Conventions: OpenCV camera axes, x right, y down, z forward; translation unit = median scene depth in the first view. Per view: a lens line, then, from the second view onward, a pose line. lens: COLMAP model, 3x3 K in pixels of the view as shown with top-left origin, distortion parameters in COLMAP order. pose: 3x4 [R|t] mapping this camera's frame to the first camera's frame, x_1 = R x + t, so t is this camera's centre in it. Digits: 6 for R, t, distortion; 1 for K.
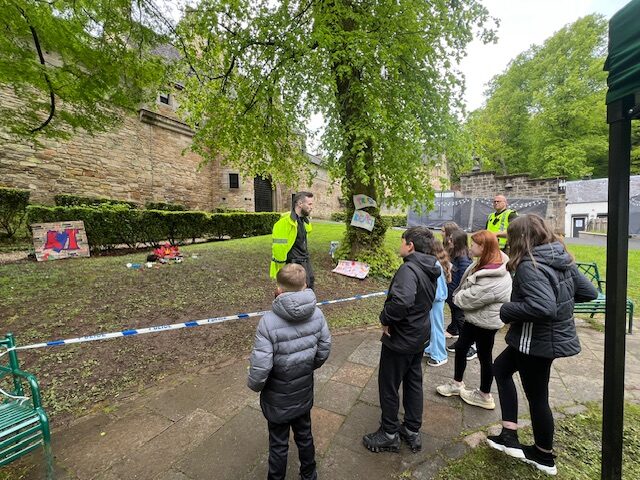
lens RADIAL K [[254.9, 0, 320.0], [0, 254.9, 240.0], [0, 0, 1]] dist [0.000395, 0.000264]
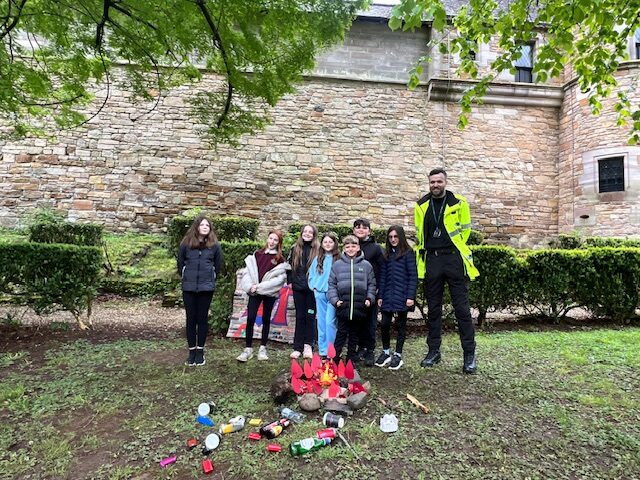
lens RADIAL K [[412.7, 0, 289.4], [0, 412.7, 241.0], [0, 0, 1]] dist [-0.004600, -0.003352]
pose [[0.543883, -0.024037, -0.838817, -0.093091], [-0.079141, 0.993665, -0.079789, -0.036045], [0.835421, 0.109781, 0.538535, 0.323726]]
